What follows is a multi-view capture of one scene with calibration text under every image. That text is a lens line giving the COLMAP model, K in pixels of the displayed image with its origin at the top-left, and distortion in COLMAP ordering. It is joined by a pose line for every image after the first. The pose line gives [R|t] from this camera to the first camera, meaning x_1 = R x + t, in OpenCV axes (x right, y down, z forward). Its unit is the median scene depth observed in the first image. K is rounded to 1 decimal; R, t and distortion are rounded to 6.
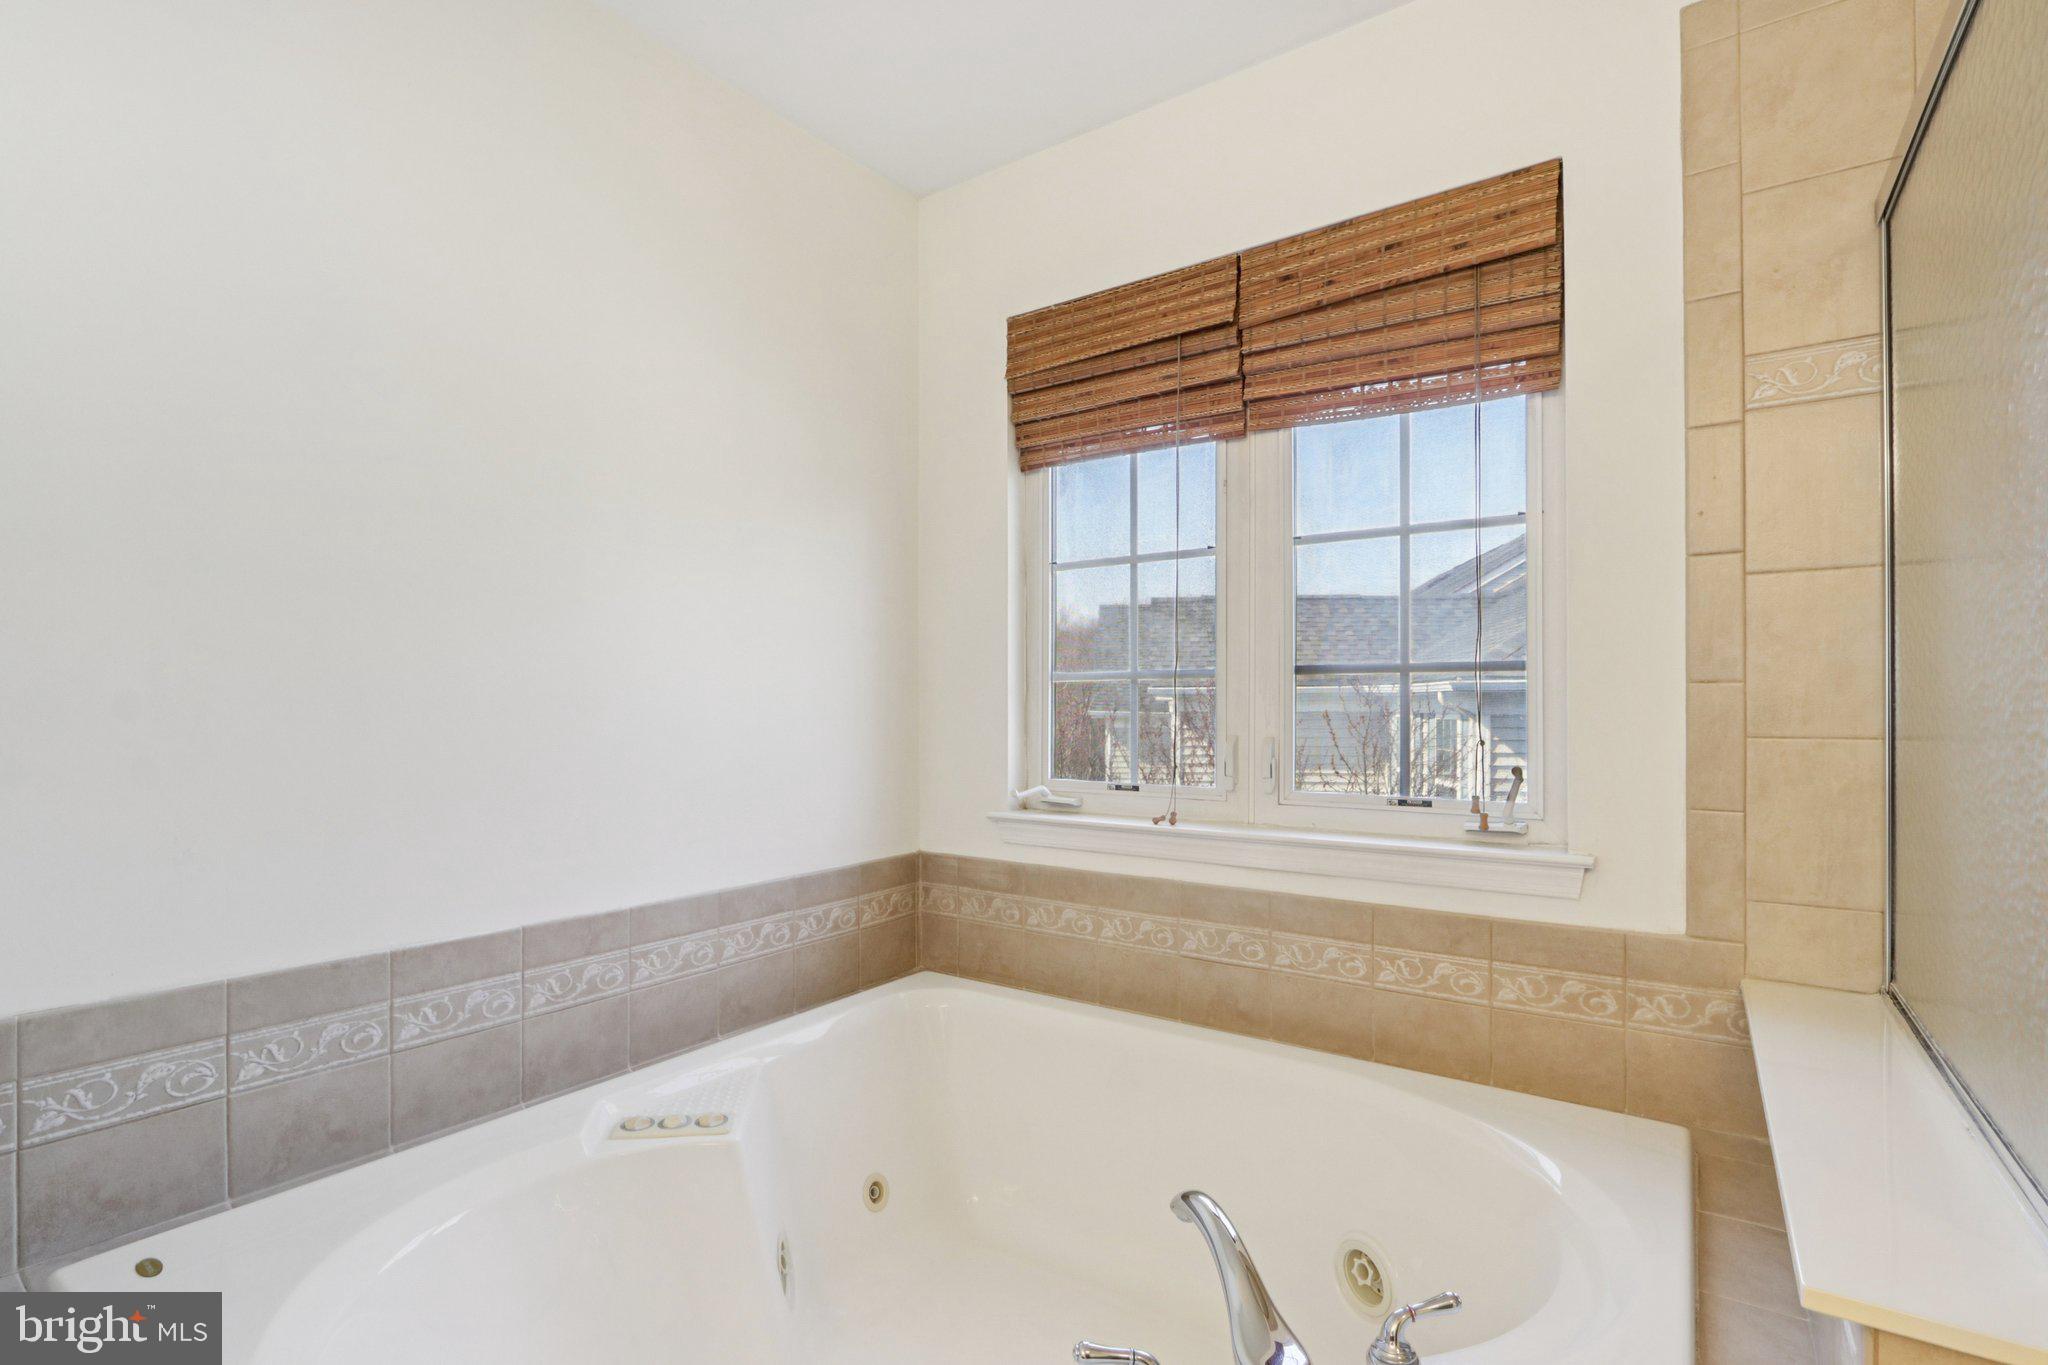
lens RADIAL K [[956.3, 0, 1022.1], [0, 956.3, 692.7], [0, 0, 1]] dist [-0.012099, 0.002098]
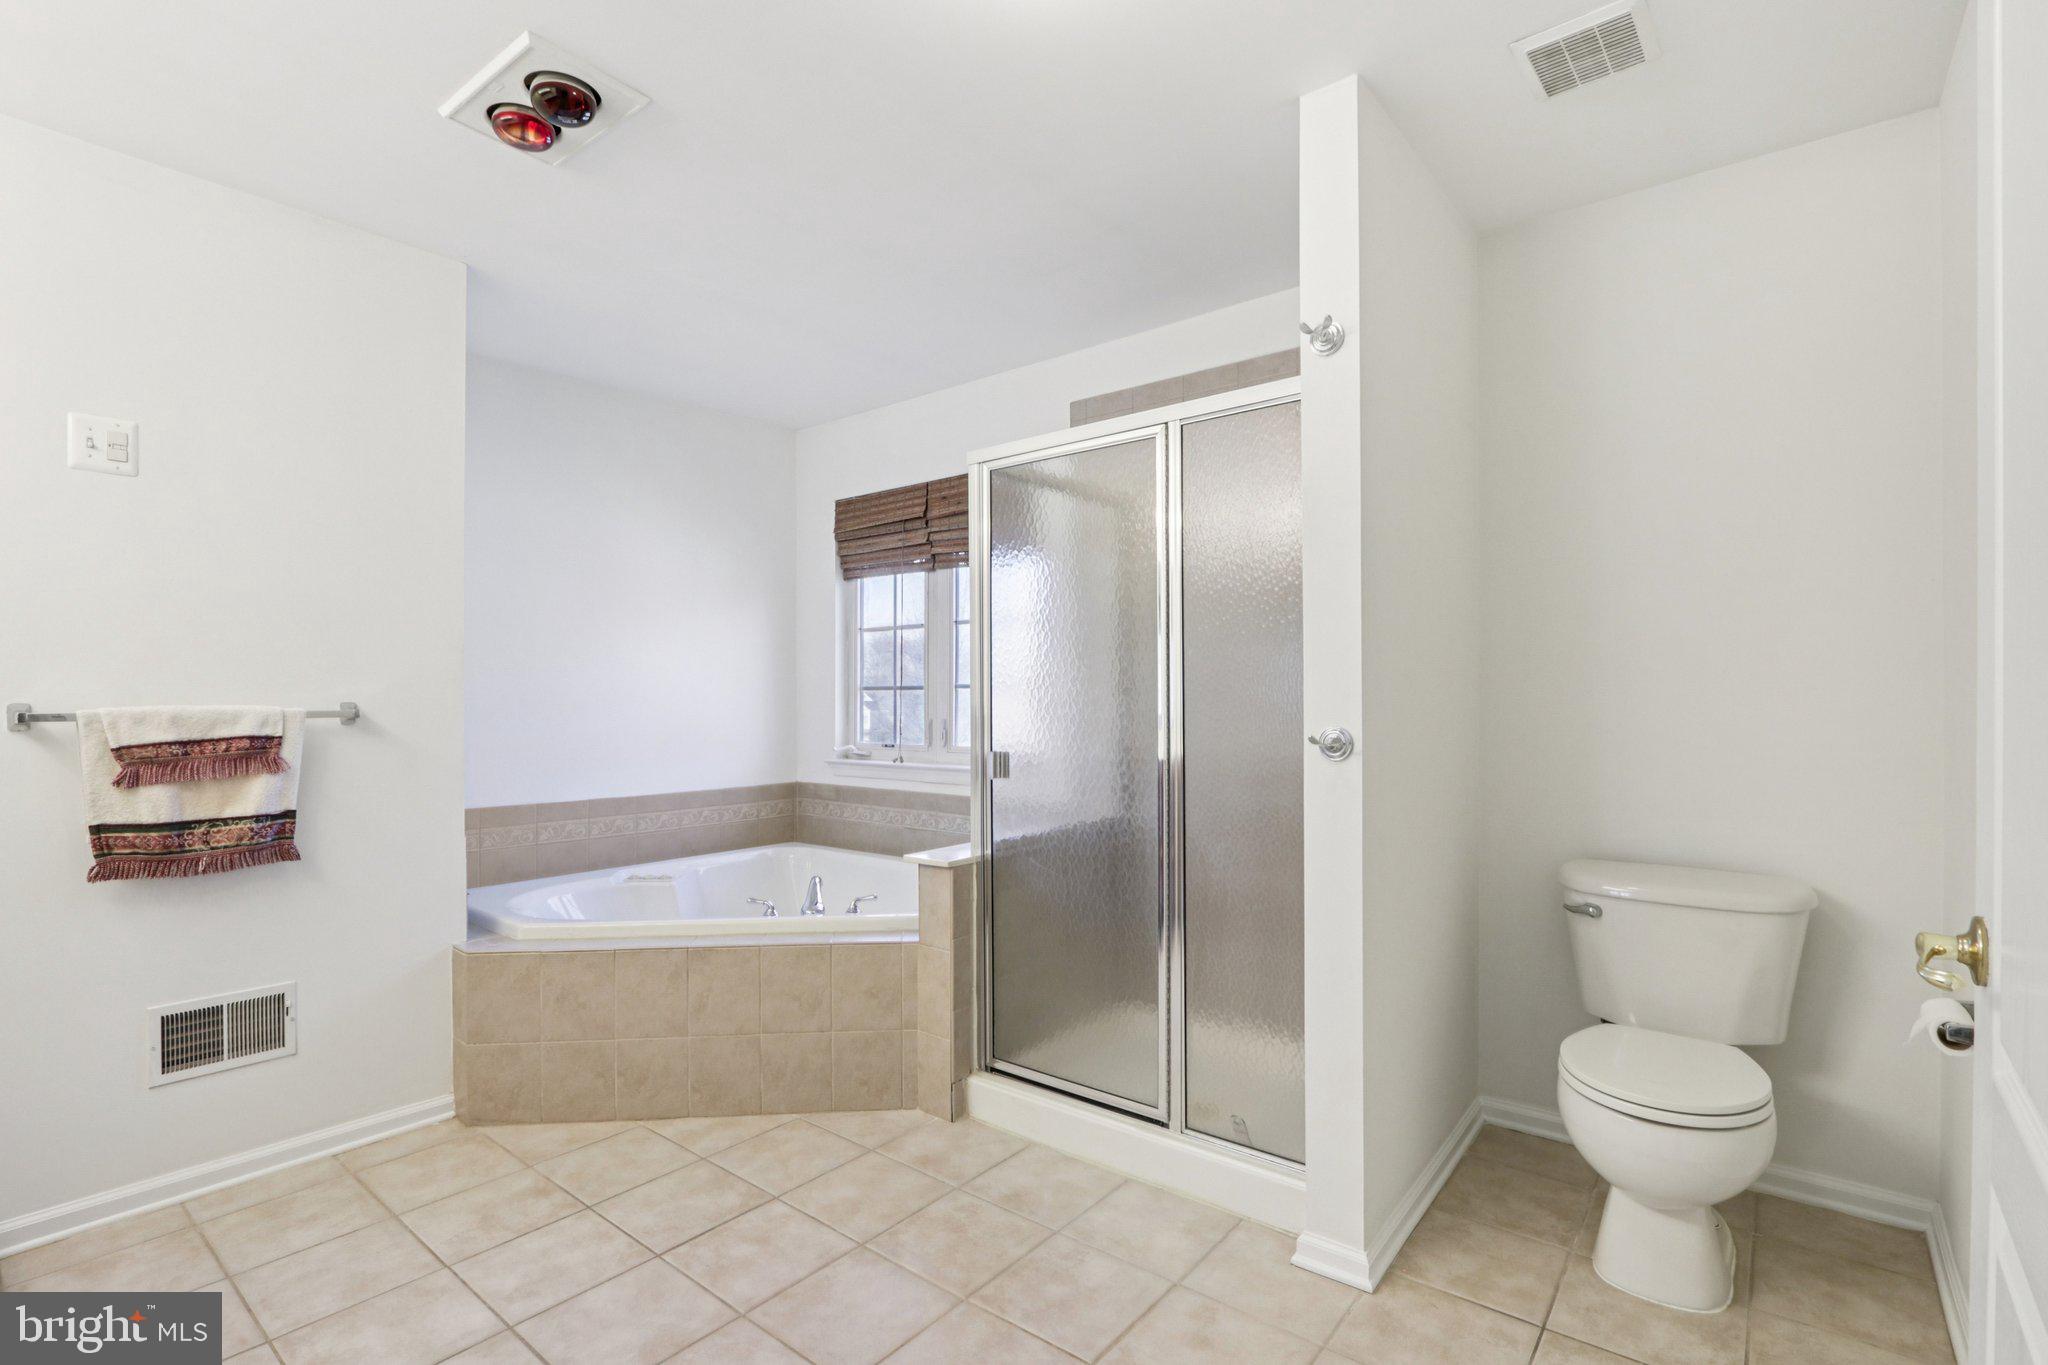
lens RADIAL K [[956.3, 0, 1023.9], [0, 956.3, 687.9], [0, 0, 1]] dist [-0.012099, 0.002098]
pose [[0.997877, -0.002321, -0.065079, 0.513768], [0.002366, 0.999997, 0.000619, -0.019276], [0.065077, -0.000772, 0.997880, -0.935966]]
